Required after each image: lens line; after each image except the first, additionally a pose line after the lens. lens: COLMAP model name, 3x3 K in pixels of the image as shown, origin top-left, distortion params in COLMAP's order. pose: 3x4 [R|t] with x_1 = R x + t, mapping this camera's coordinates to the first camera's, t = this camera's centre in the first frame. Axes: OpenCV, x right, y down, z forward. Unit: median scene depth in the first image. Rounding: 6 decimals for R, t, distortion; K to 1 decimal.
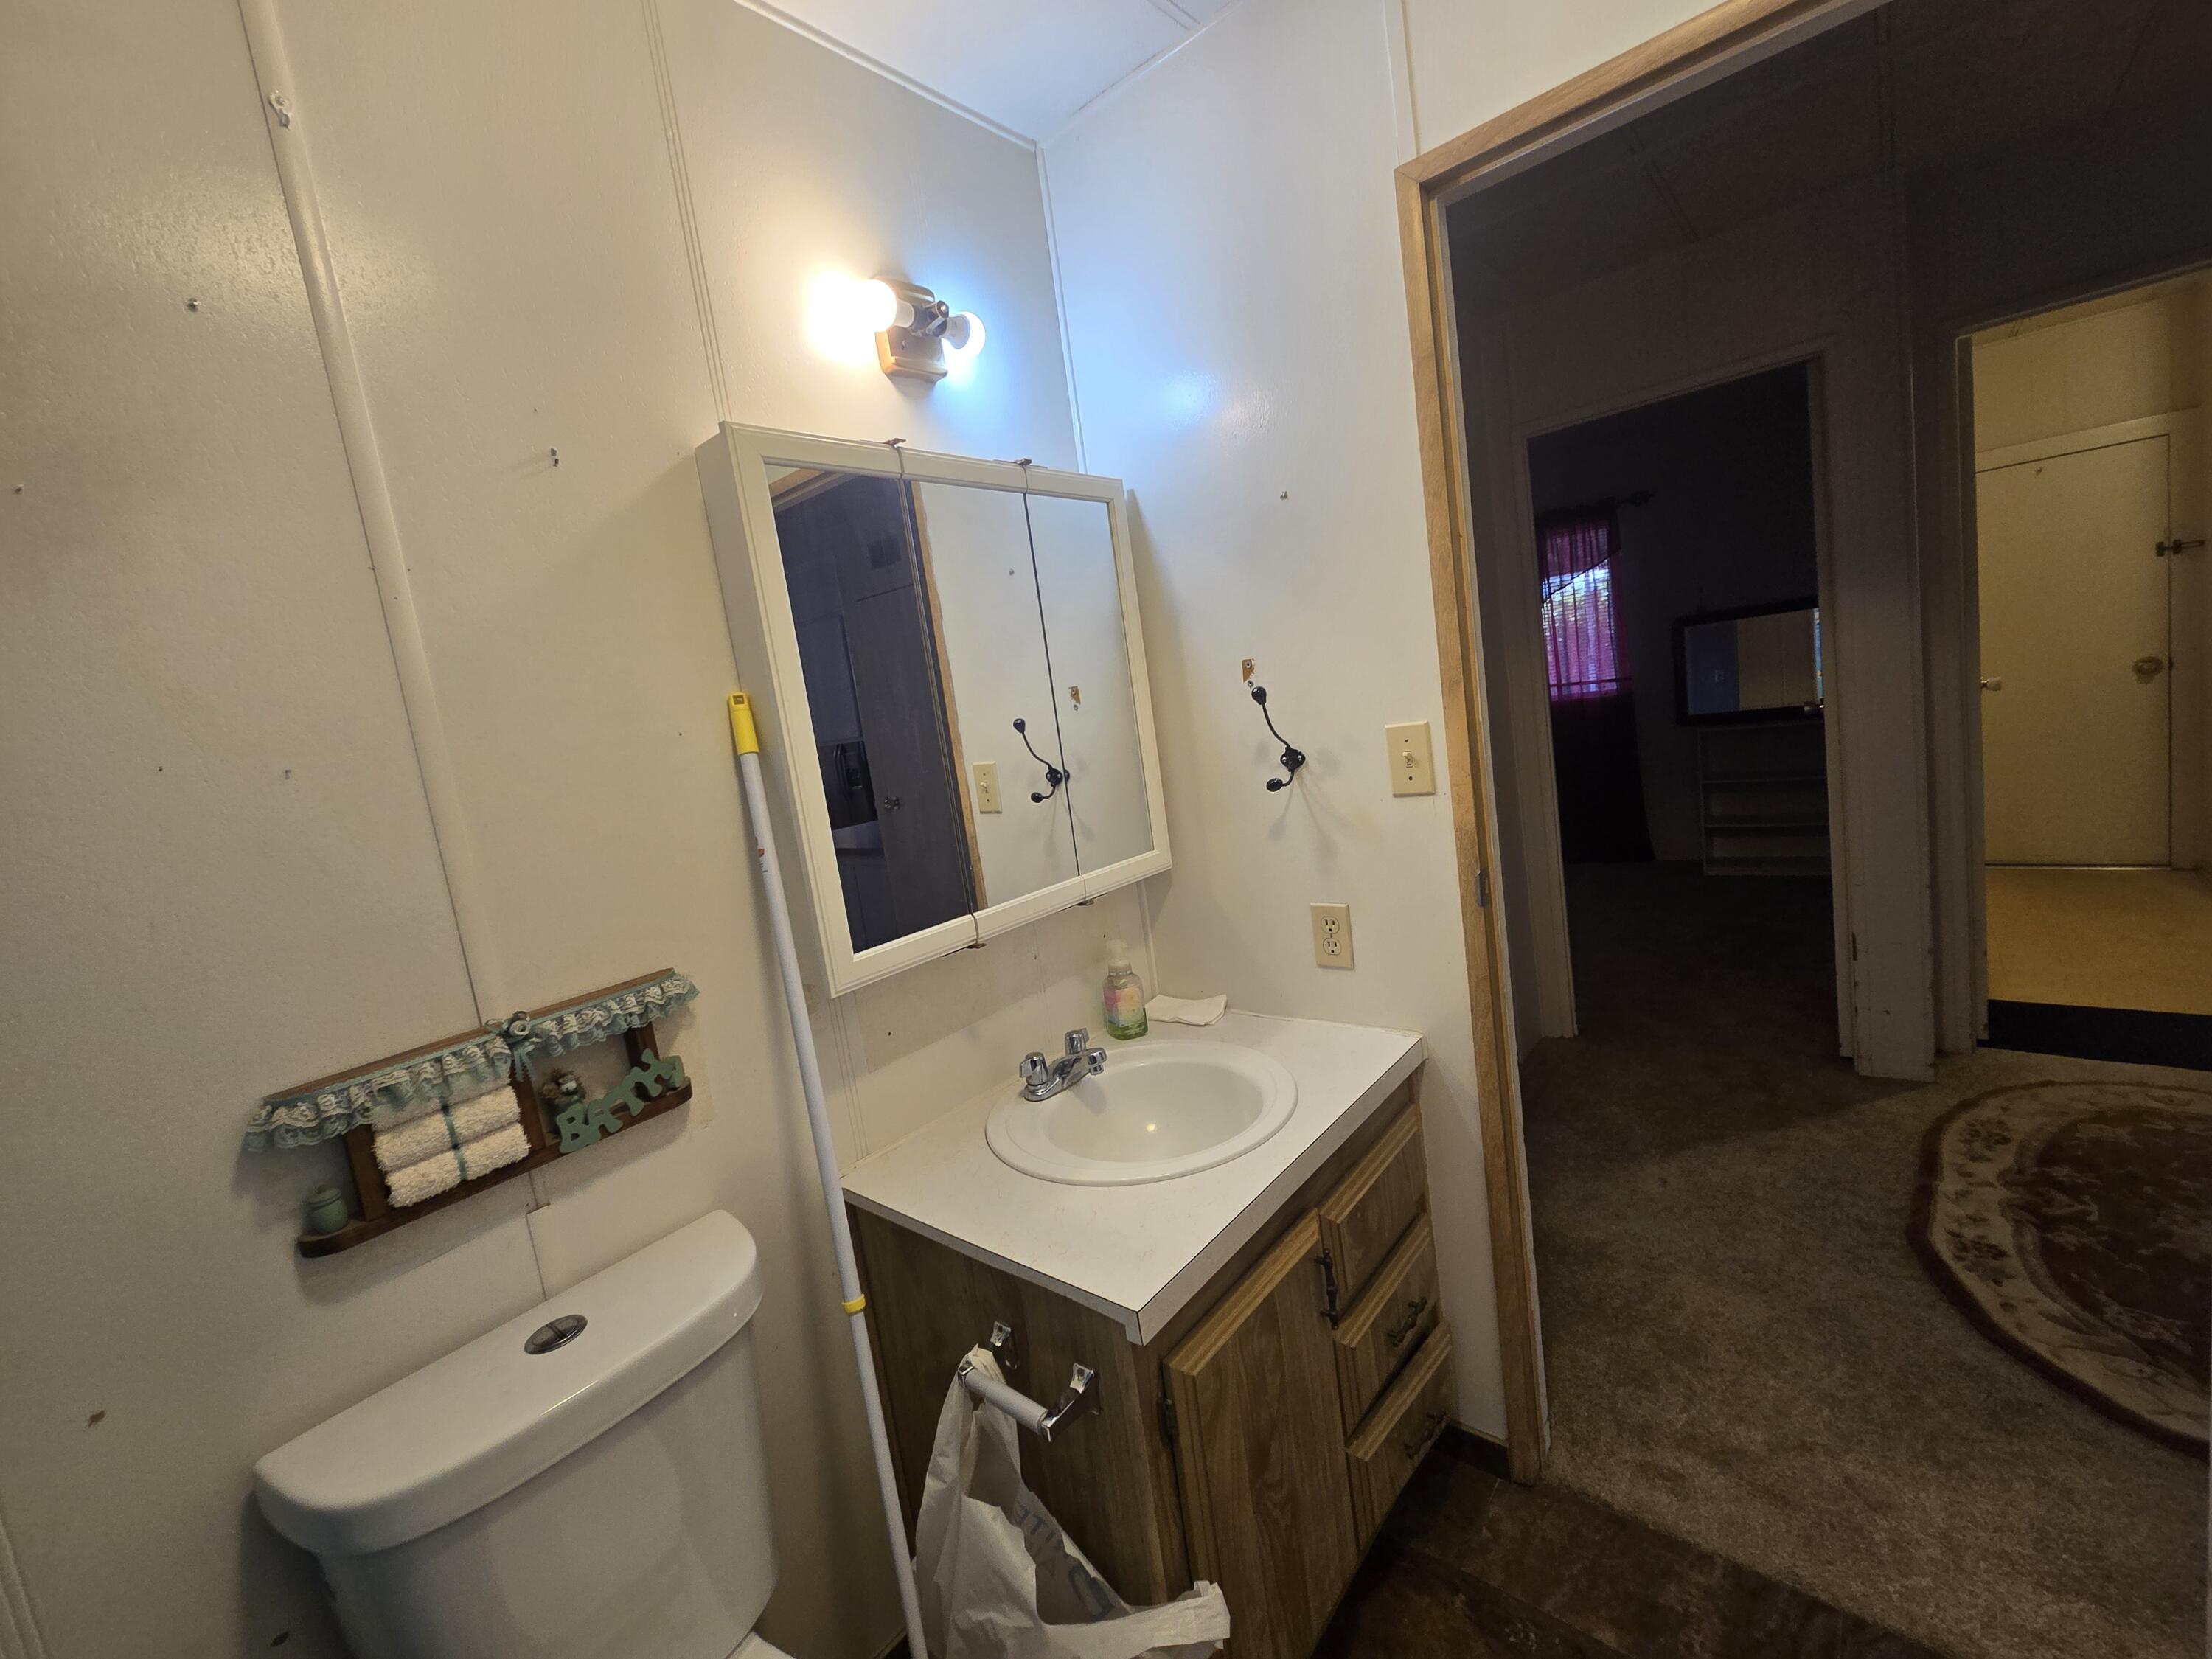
lens RADIAL K [[910.7, 0, 1098.7], [0, 910.7, 818.1], [0, 0, 1]] dist [0.002004, 0.000318]
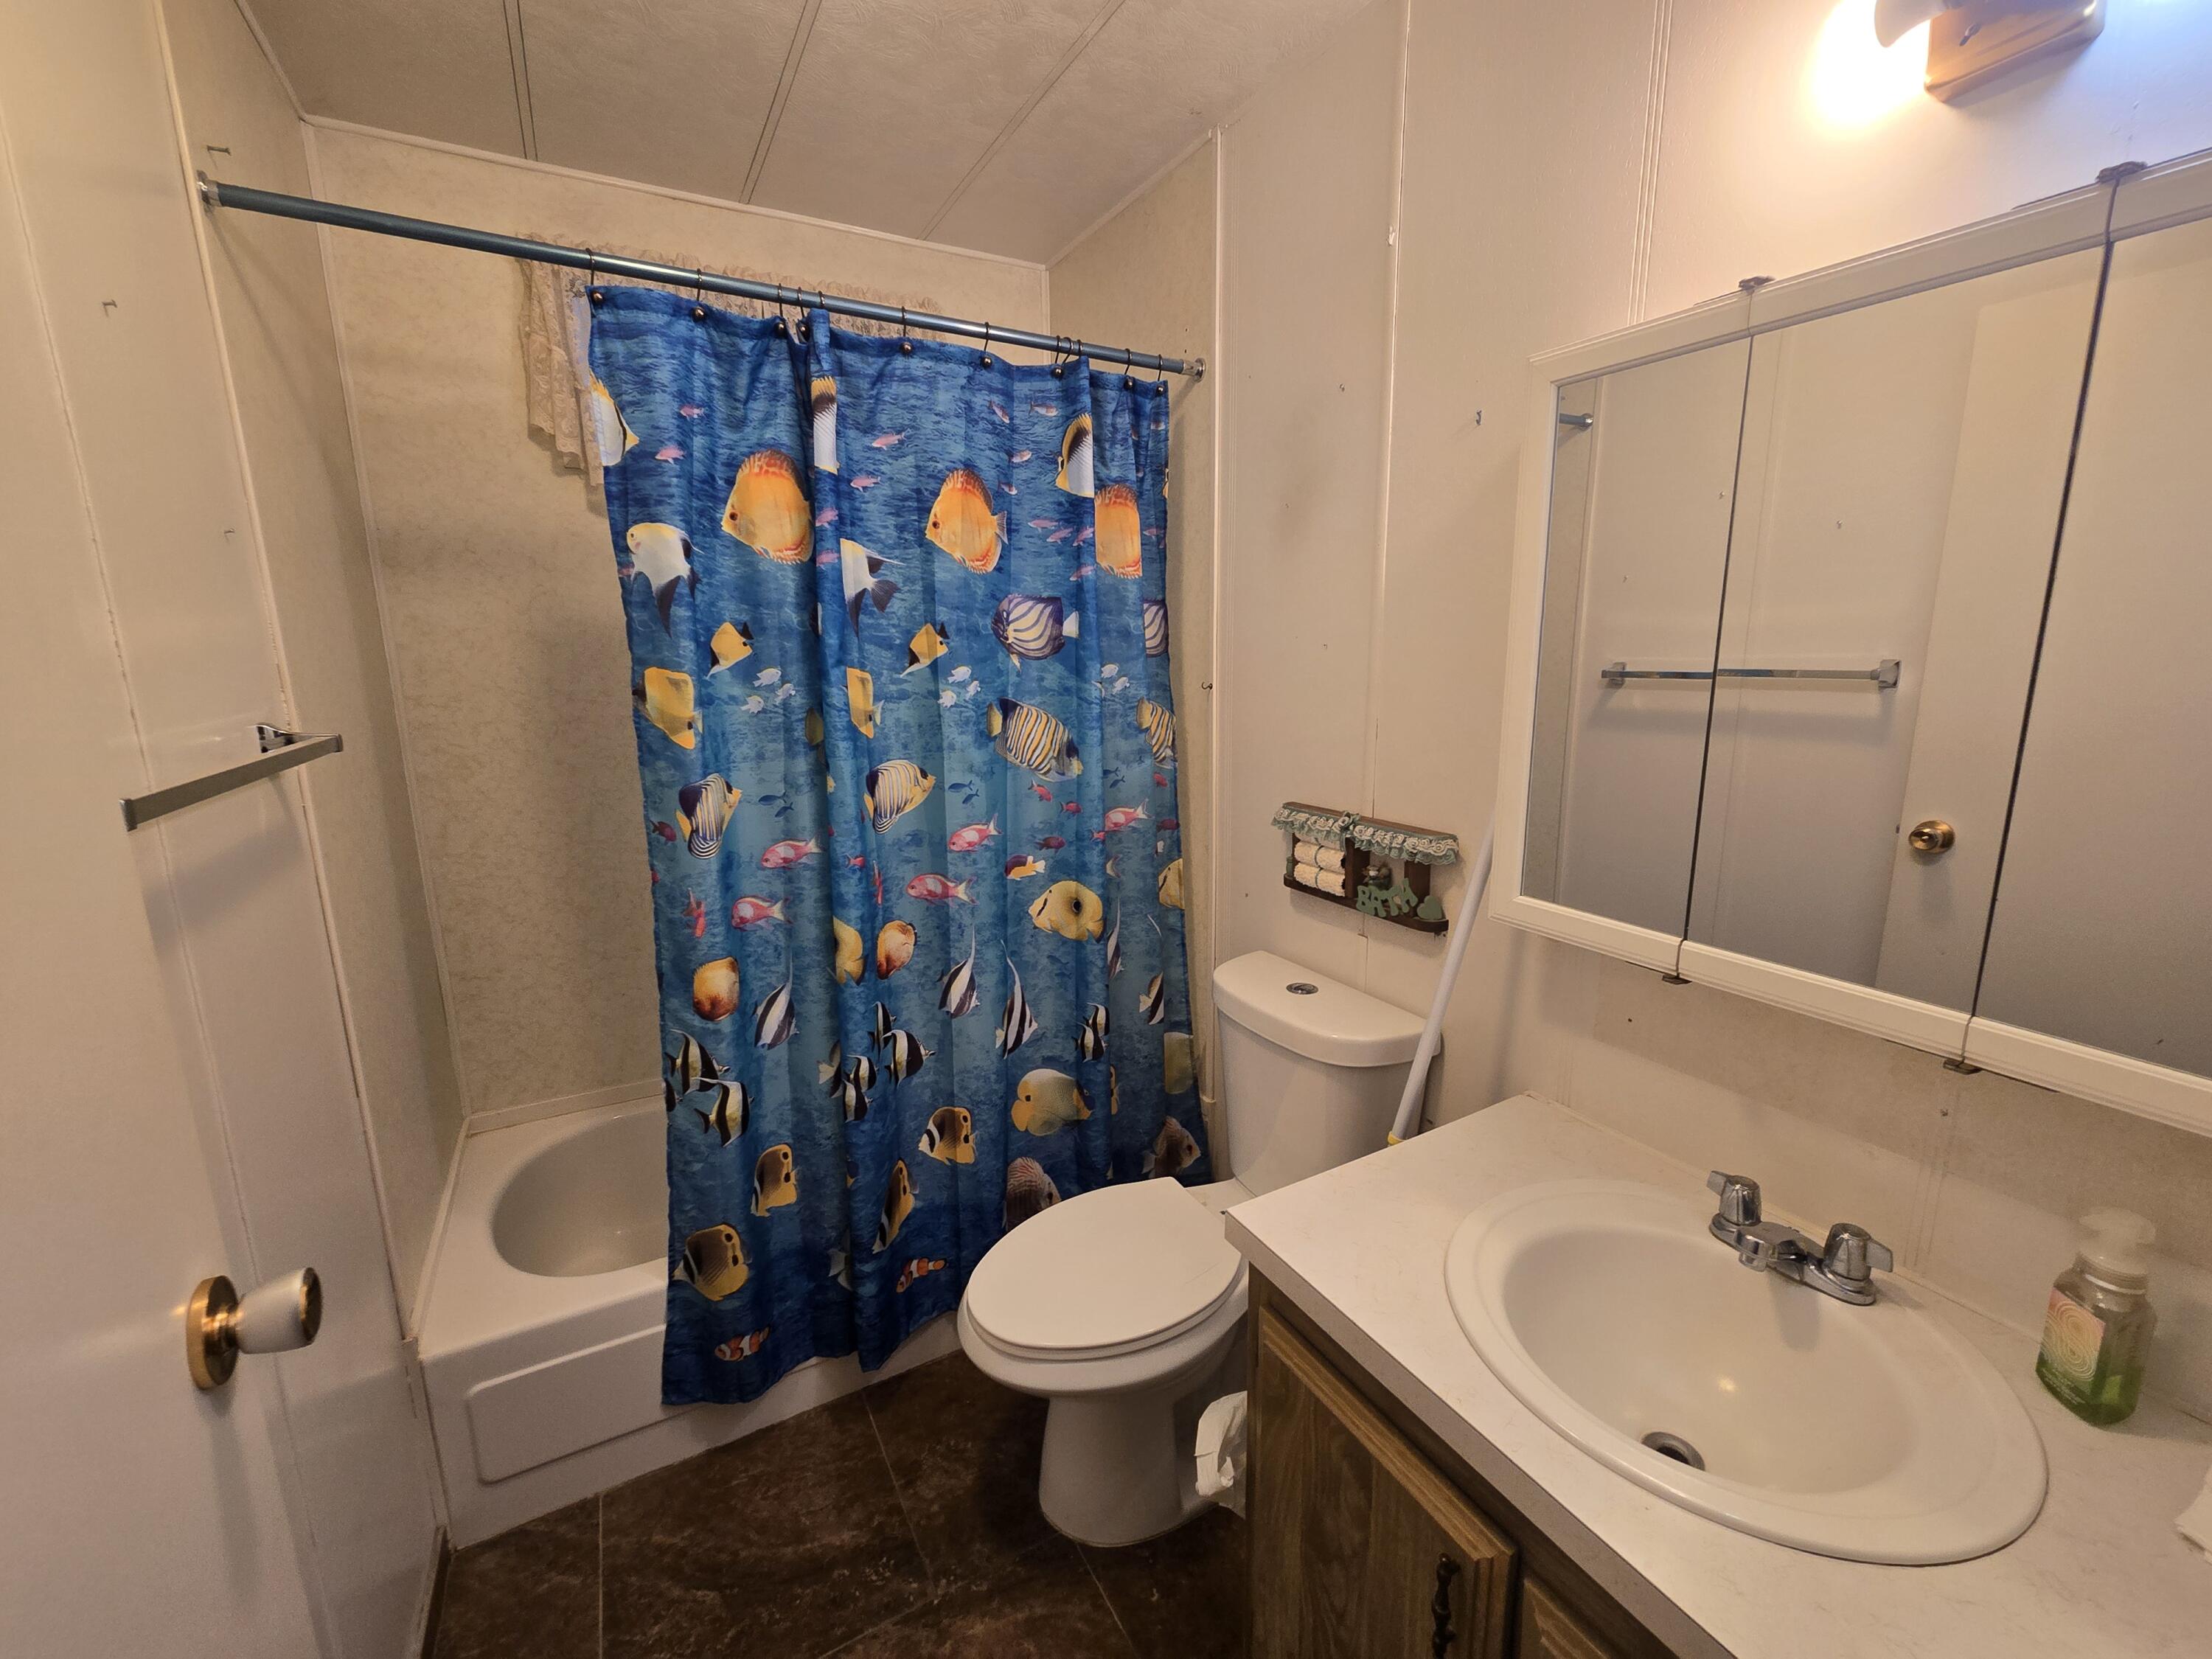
lens RADIAL K [[909.8, 0, 1099.6], [0, 909.8, 823.7], [0, 0, 1]] dist [-0.000206, 0.000480]
pose [[-0.356463, 0.323077, -0.876673, 0.841344], [-0.047715, 0.930792, 0.362422, -0.296397], [0.933090, 0.171020, -0.316377, 0.985841]]
